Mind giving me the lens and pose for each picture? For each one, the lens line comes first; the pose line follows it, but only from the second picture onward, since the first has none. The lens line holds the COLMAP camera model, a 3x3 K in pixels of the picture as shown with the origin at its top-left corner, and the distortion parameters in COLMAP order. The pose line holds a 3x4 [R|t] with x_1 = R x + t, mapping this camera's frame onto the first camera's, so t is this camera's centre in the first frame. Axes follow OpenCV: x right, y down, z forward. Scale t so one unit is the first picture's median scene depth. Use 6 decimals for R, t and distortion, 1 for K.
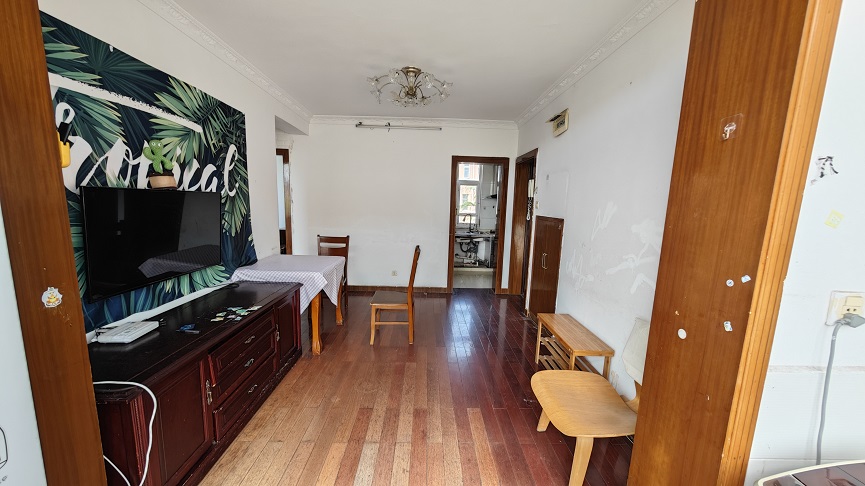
lens RADIAL K [[305.1, 0, 431.7], [0, 305.1, 245.9], [0, 0, 1]] dist [-0.000605, -0.000066]
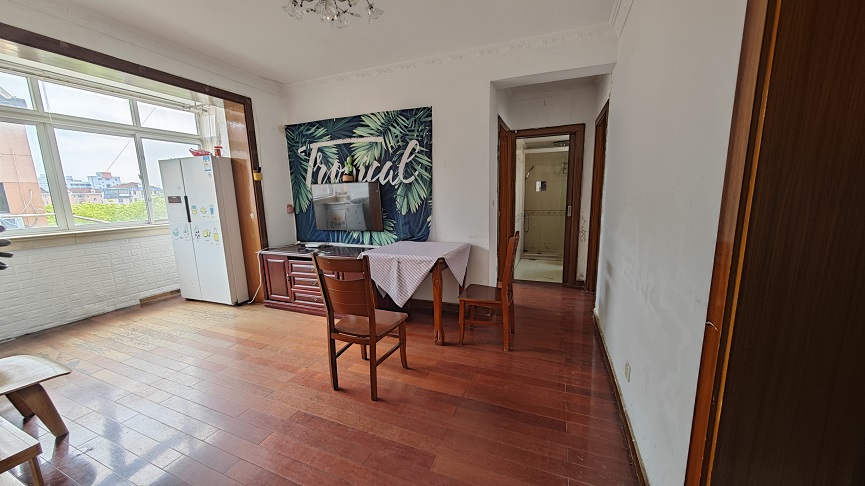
lens RADIAL K [[305.1, 0, 432.7], [0, 305.1, 245.2], [0, 0, 1]] dist [-0.000605, -0.000066]
pose [[-0.387791, 0.132447, -0.912182, 0.538696], [-0.118010, 0.974345, 0.191641, -0.182031], [0.914162, 0.181963, -0.362212, 1.751931]]
